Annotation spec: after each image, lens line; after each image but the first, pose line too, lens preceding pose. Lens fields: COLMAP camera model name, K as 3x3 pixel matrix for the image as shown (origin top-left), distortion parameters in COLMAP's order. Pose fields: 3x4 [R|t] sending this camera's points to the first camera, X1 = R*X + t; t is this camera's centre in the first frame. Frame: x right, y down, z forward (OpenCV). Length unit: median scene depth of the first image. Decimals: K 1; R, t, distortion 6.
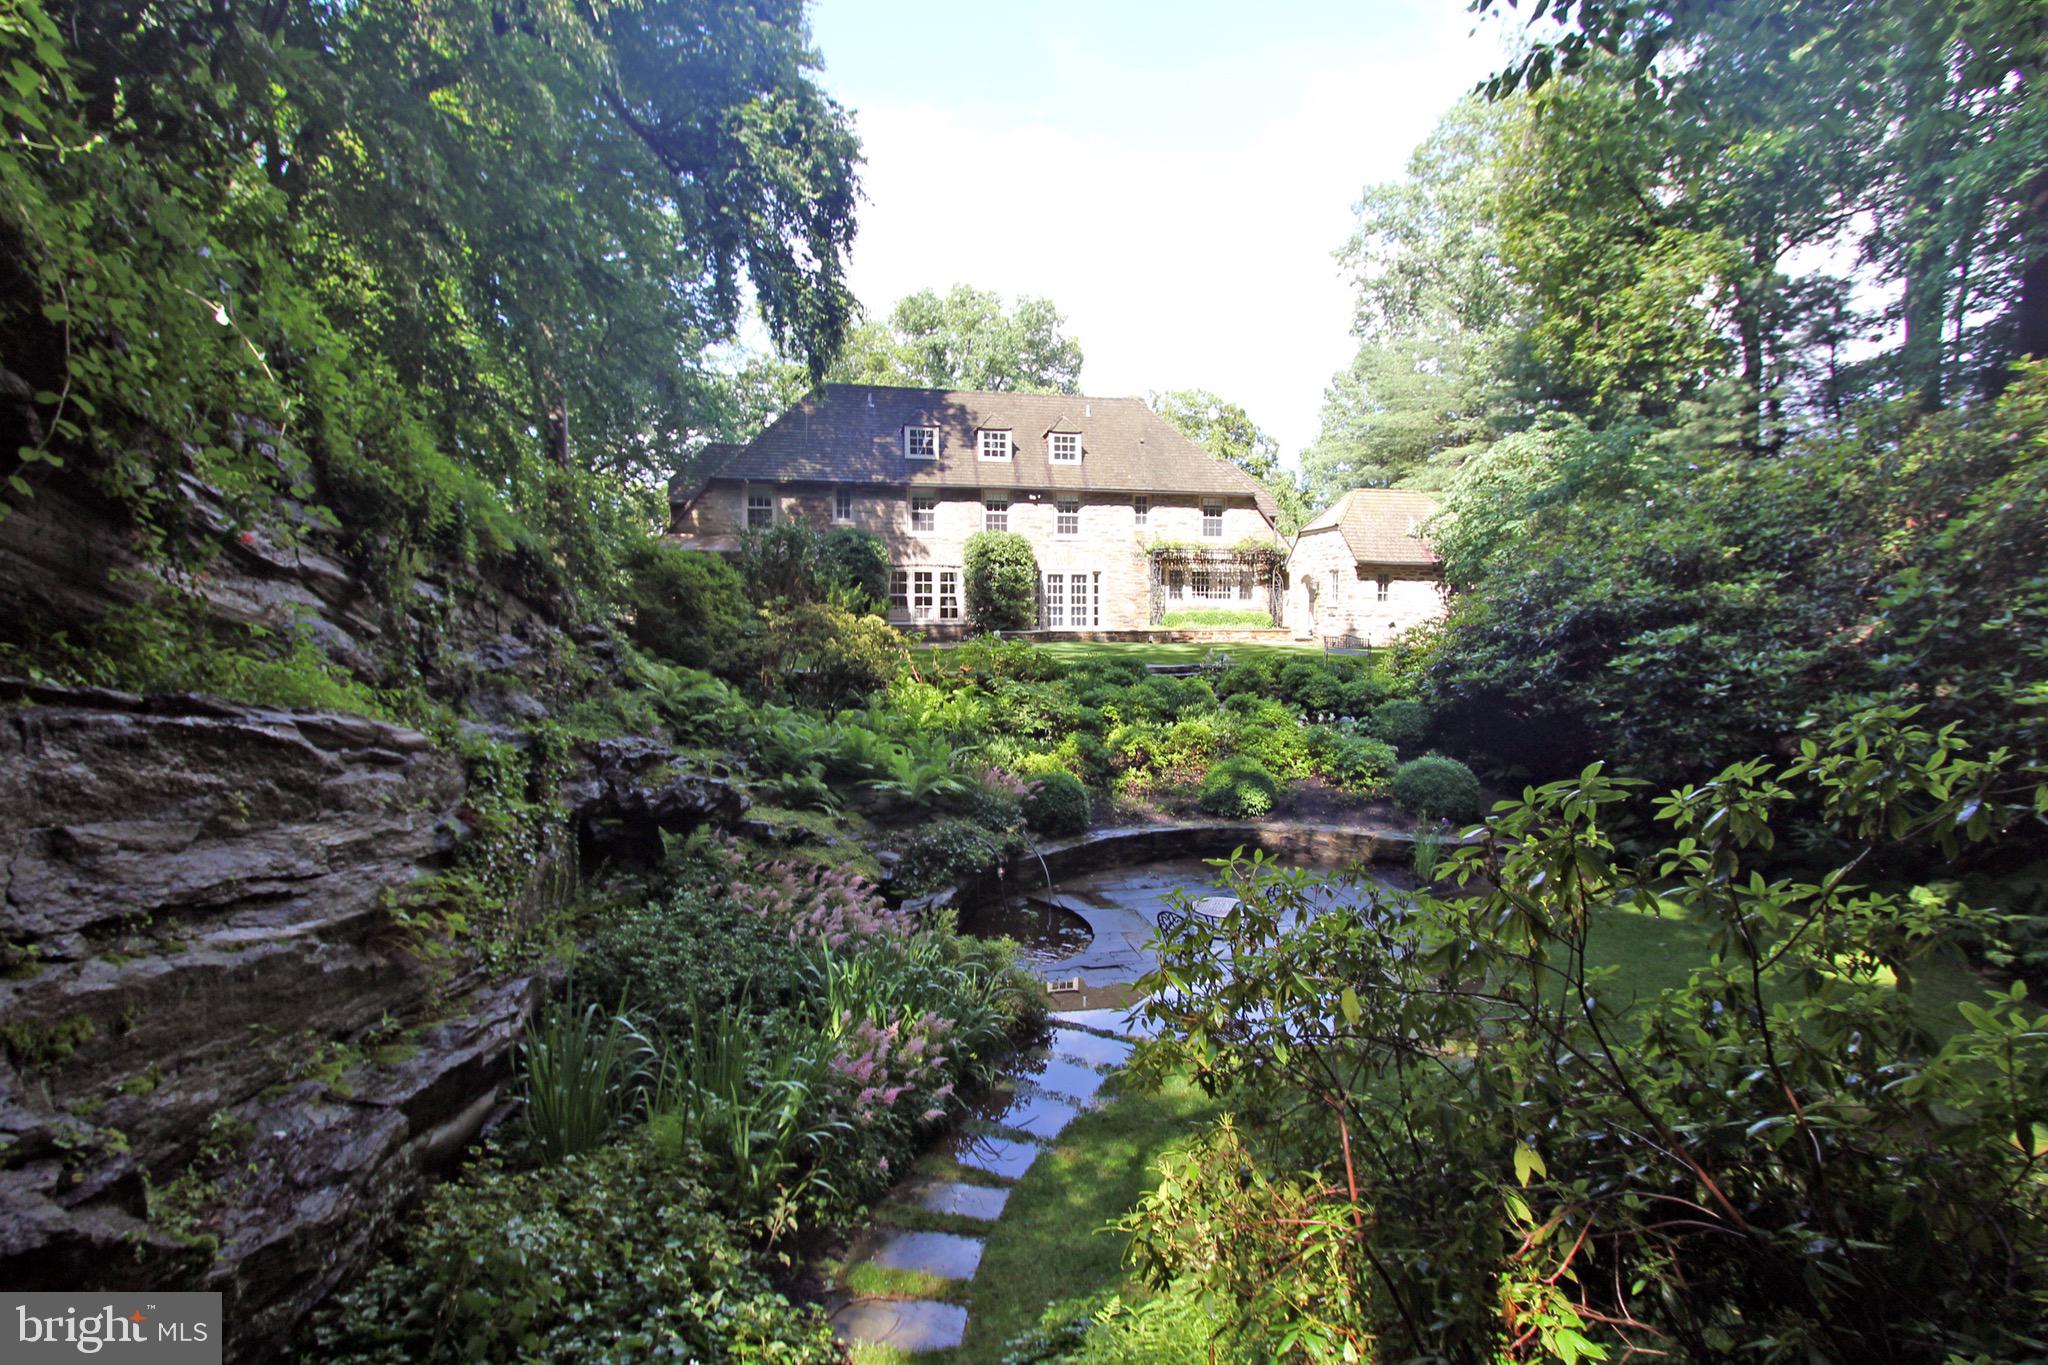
lens RADIAL K [[941.6, 0, 1024.3], [0, 941.6, 677.4], [0, 0, 1]] dist [-0.024795, 0.001757]
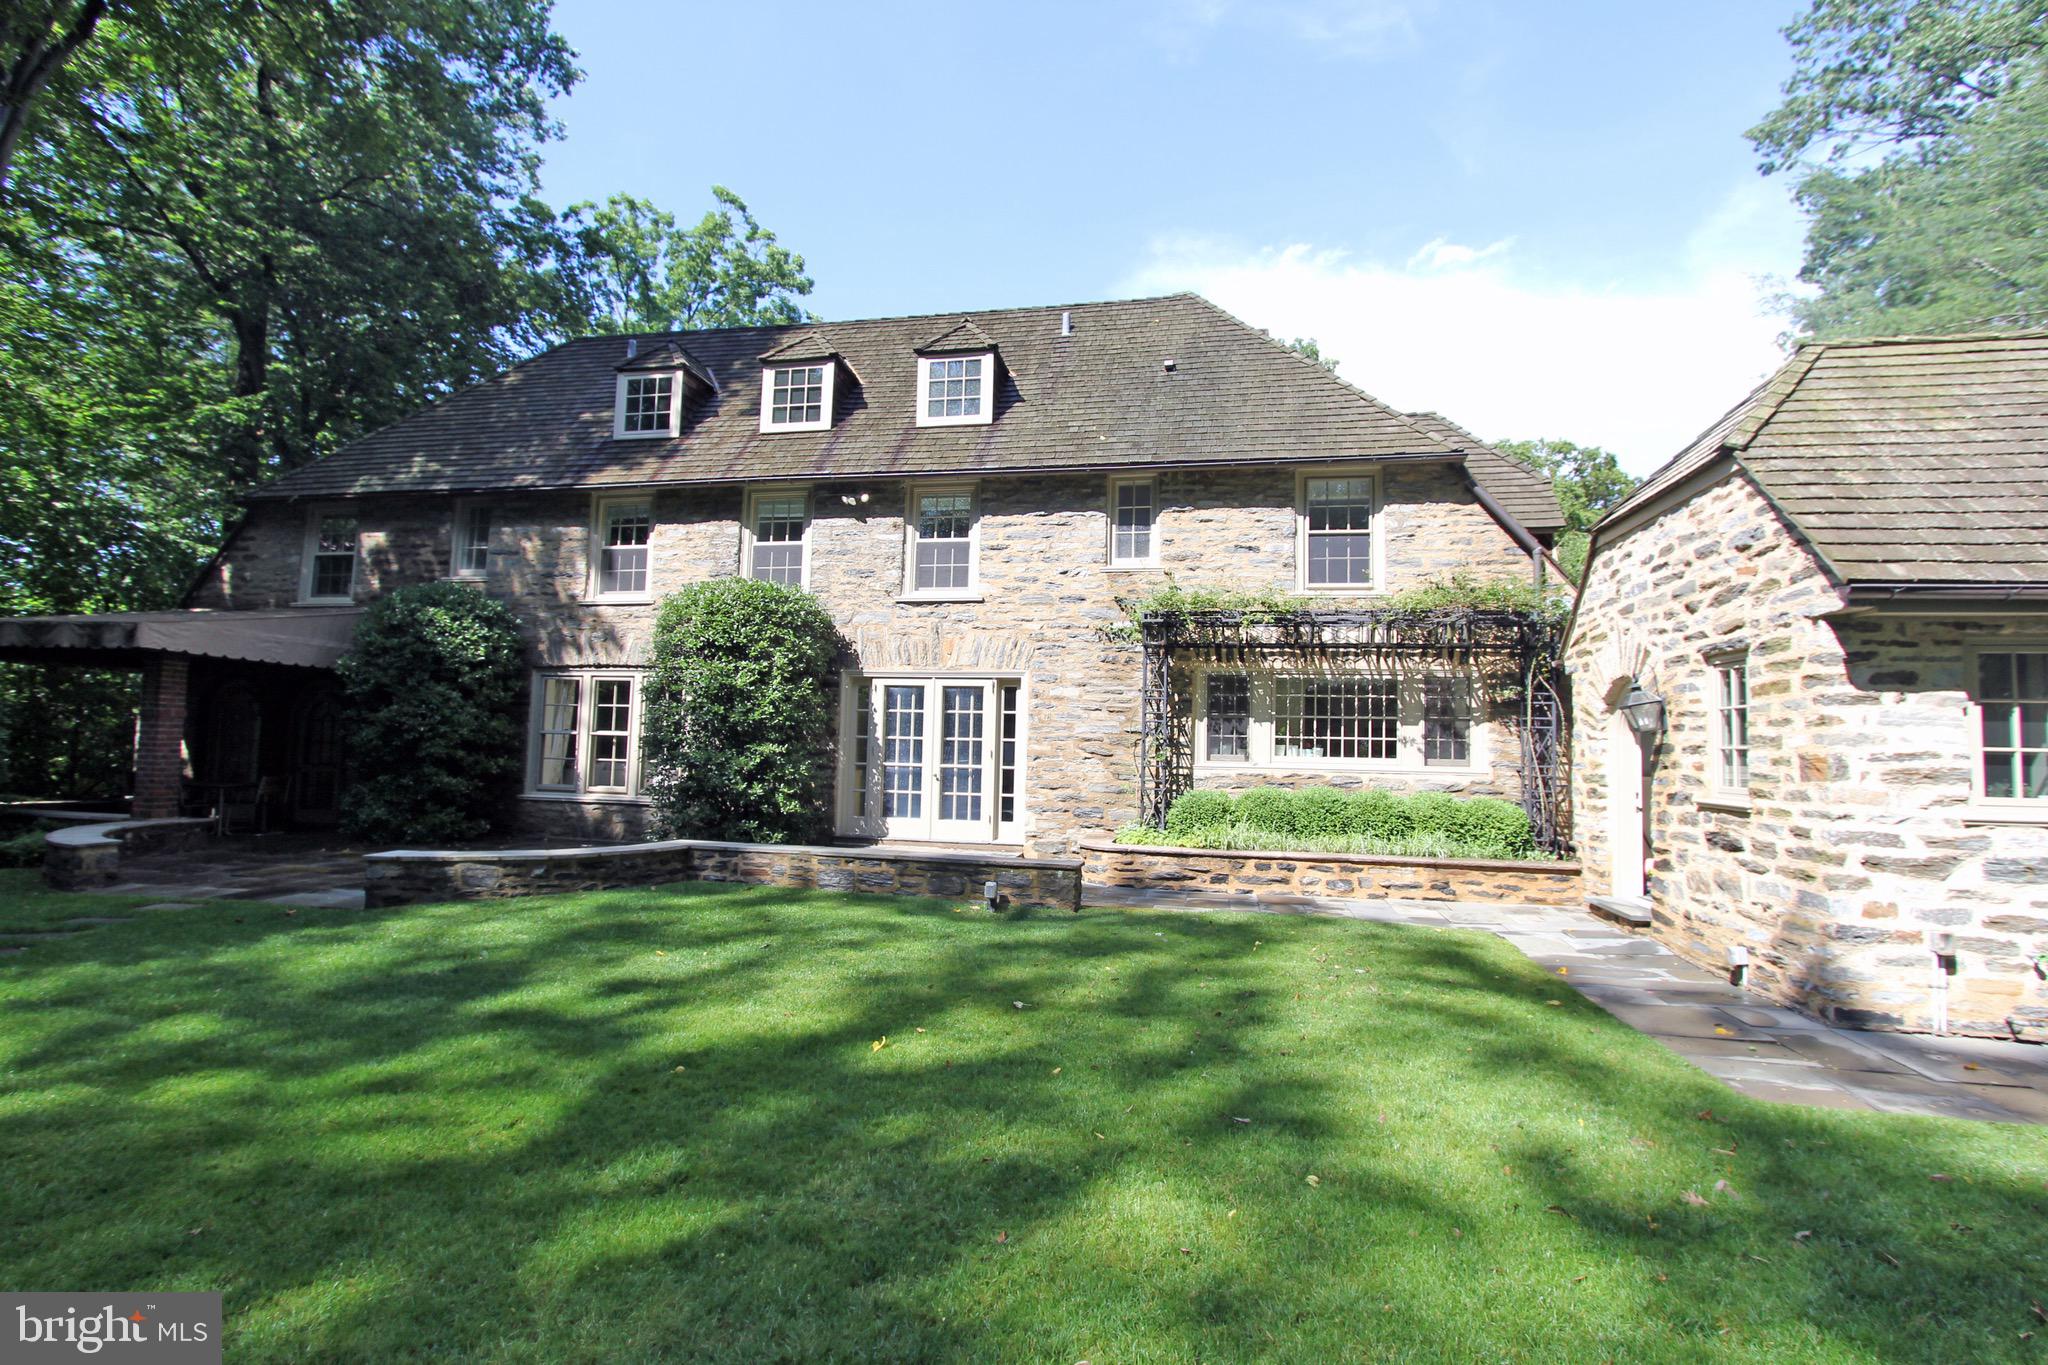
lens RADIAL K [[941.6, 0, 1025.4], [0, 941.6, 691.0], [0, 0, 1]] dist [-0.024795, 0.001757]
pose [[0.925831, -0.004261, -0.377913, 0.231198], [-0.048517, 0.990323, -0.130024, -0.058405], [0.374810, 0.138716, 0.916665, 0.653014]]
